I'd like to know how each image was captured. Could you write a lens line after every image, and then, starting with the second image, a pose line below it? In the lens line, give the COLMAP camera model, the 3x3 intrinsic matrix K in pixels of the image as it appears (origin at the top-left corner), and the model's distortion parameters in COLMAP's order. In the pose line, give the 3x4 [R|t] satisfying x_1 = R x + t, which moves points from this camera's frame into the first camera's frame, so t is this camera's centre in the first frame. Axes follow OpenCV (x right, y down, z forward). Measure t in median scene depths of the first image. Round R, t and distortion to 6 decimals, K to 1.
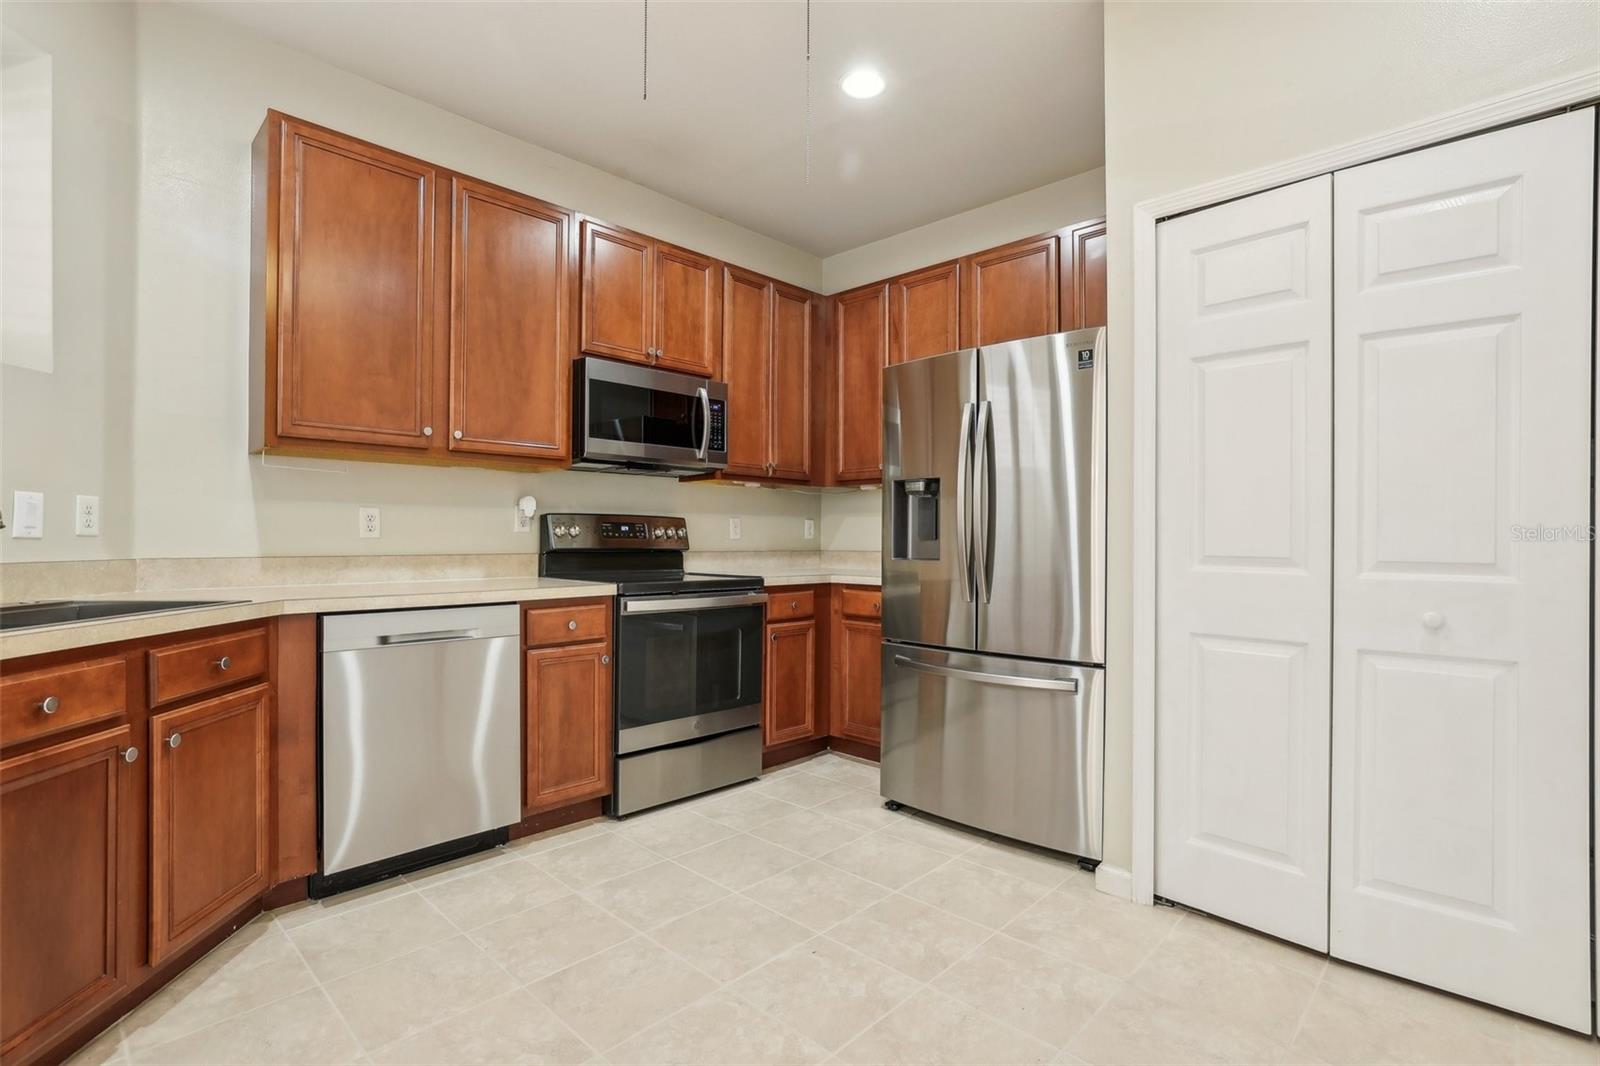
lens RADIAL K [[764.7, 0, 791.3], [0, 764.7, 534.9], [0, 0, 1]] dist [-0.005948, 0.002771]
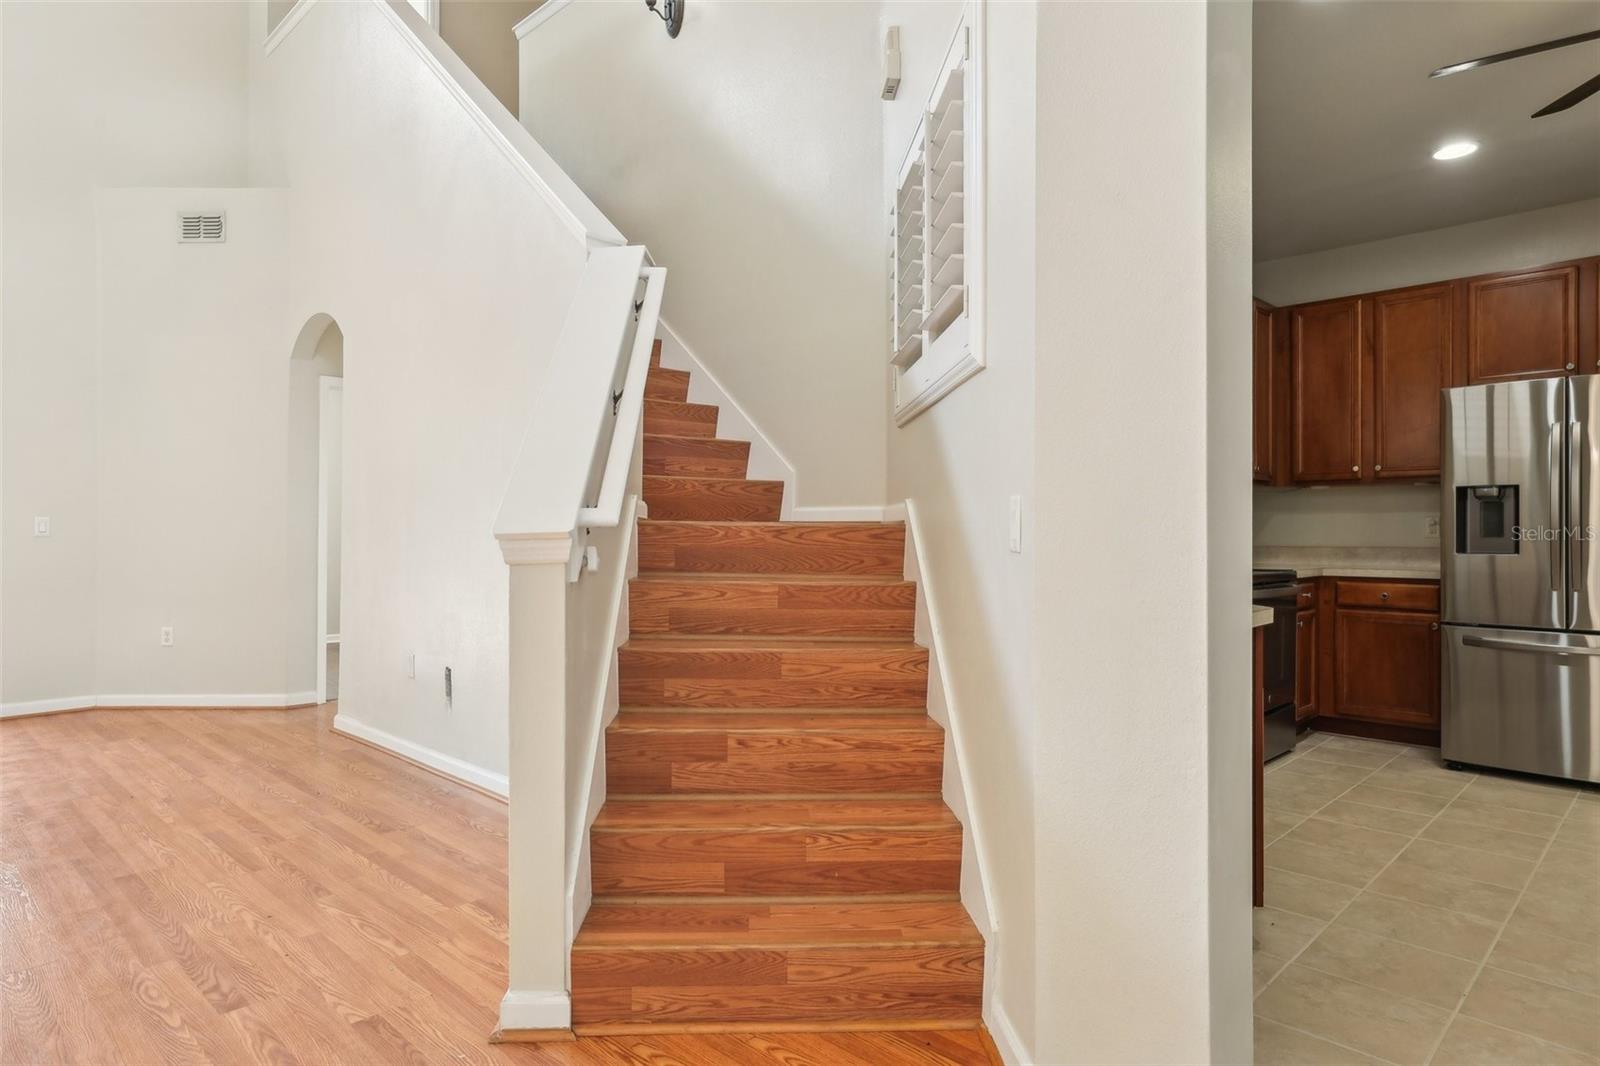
lens RADIAL K [[925.1, 0, 791.3], [0, 925.1, 533.3], [0, 0, 1]] dist [-0.002568, 0.006892]
pose [[0.999859, -0.006651, -0.015433, -0.912693], [0.006781, 0.999942, 0.008381, -0.019623], [0.015376, -0.008484, 0.999846, -0.451324]]
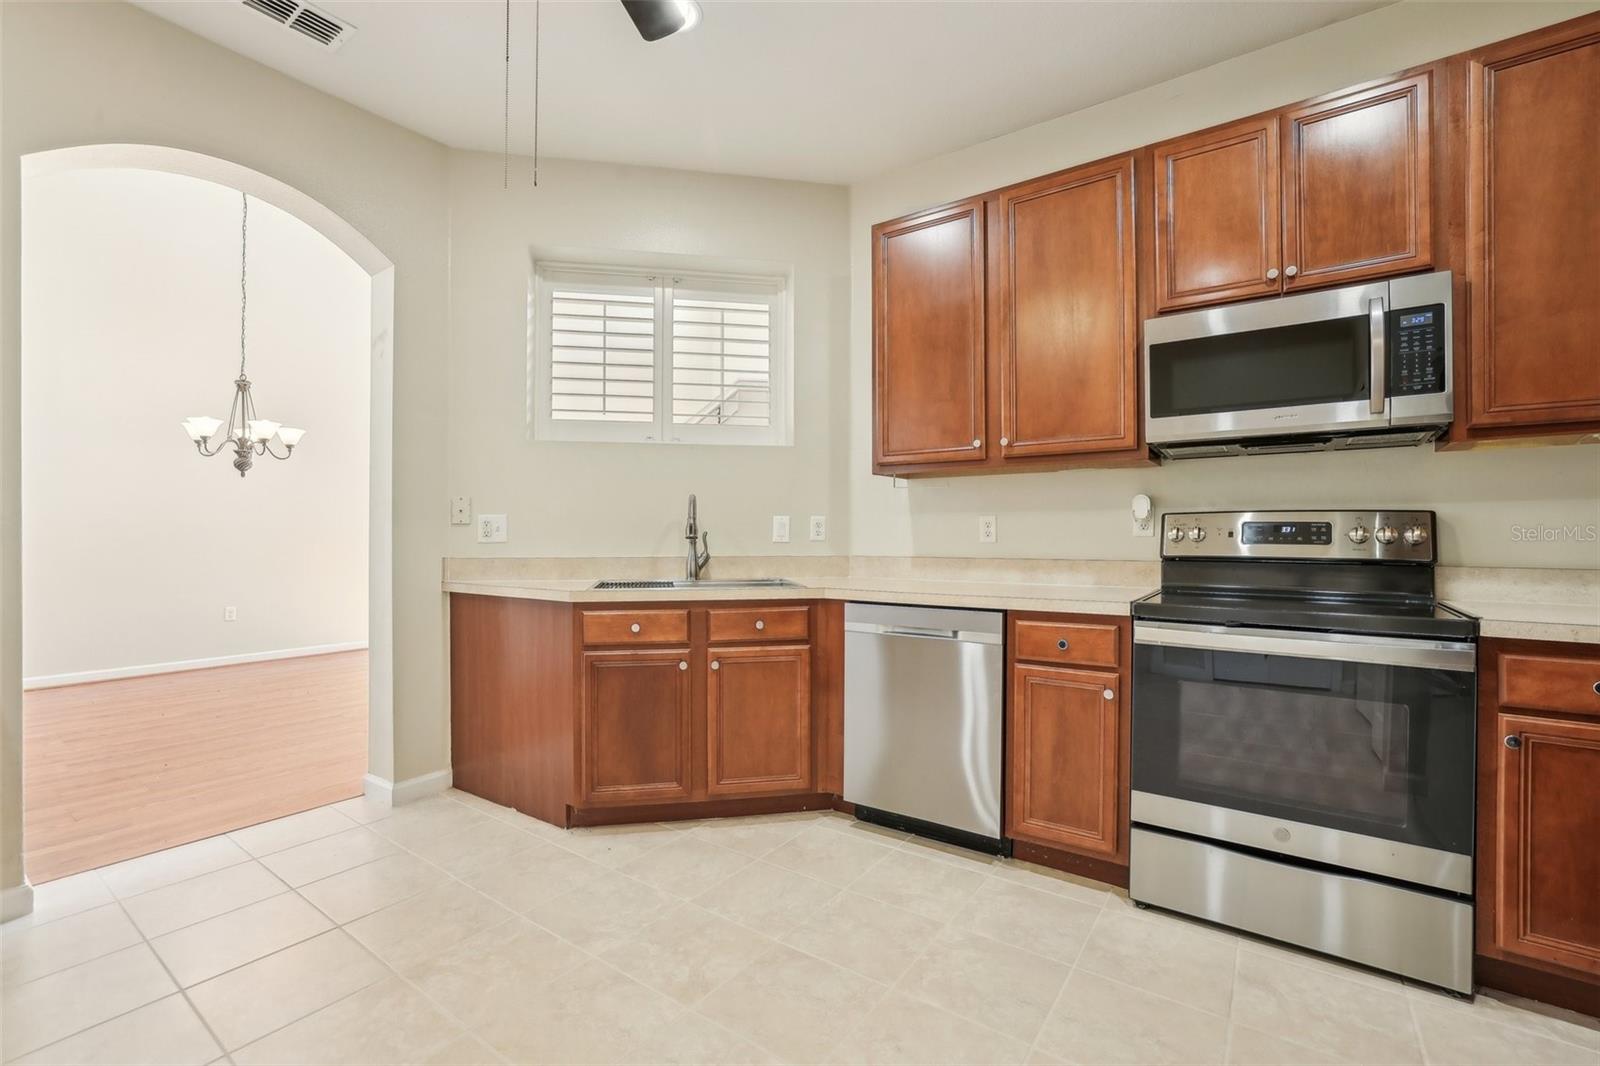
lens RADIAL K [[706.8, 0, 791.9], [0, 706.8, 532.9], [0, 0, 1]] dist [-0.008742, 0.001864]
pose [[0.152057, -0.009281, -0.988328, 0.443211], [0.005529, 0.999948, -0.008539, -0.002994], [0.988356, -0.004166, 0.152101, 0.554789]]
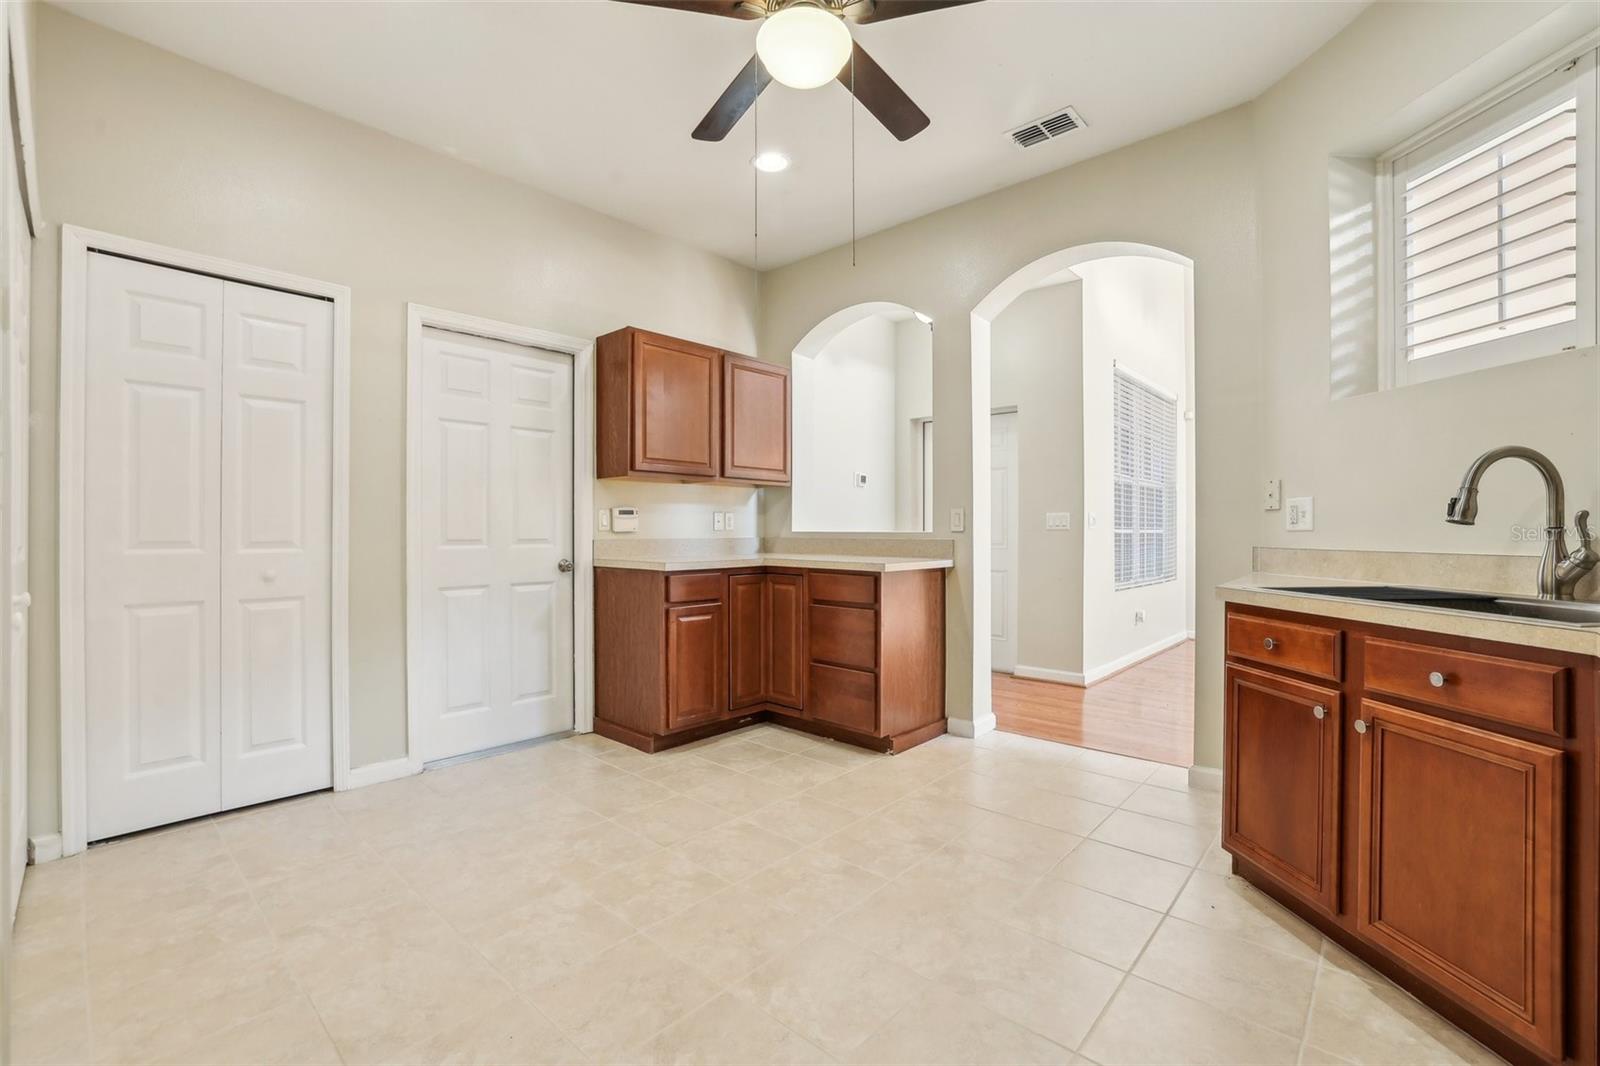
lens RADIAL K [[706.8, 0, 784.5], [0, 706.8, 523.9], [0, 0, 1]] dist [-0.008742, 0.001864]
pose [[-0.999593, -0.003419, -0.028329, 0.000156], [-0.002992, 0.999881, -0.015121, 0.007443], [0.028377, -0.015030, -0.999484, 1.150097]]
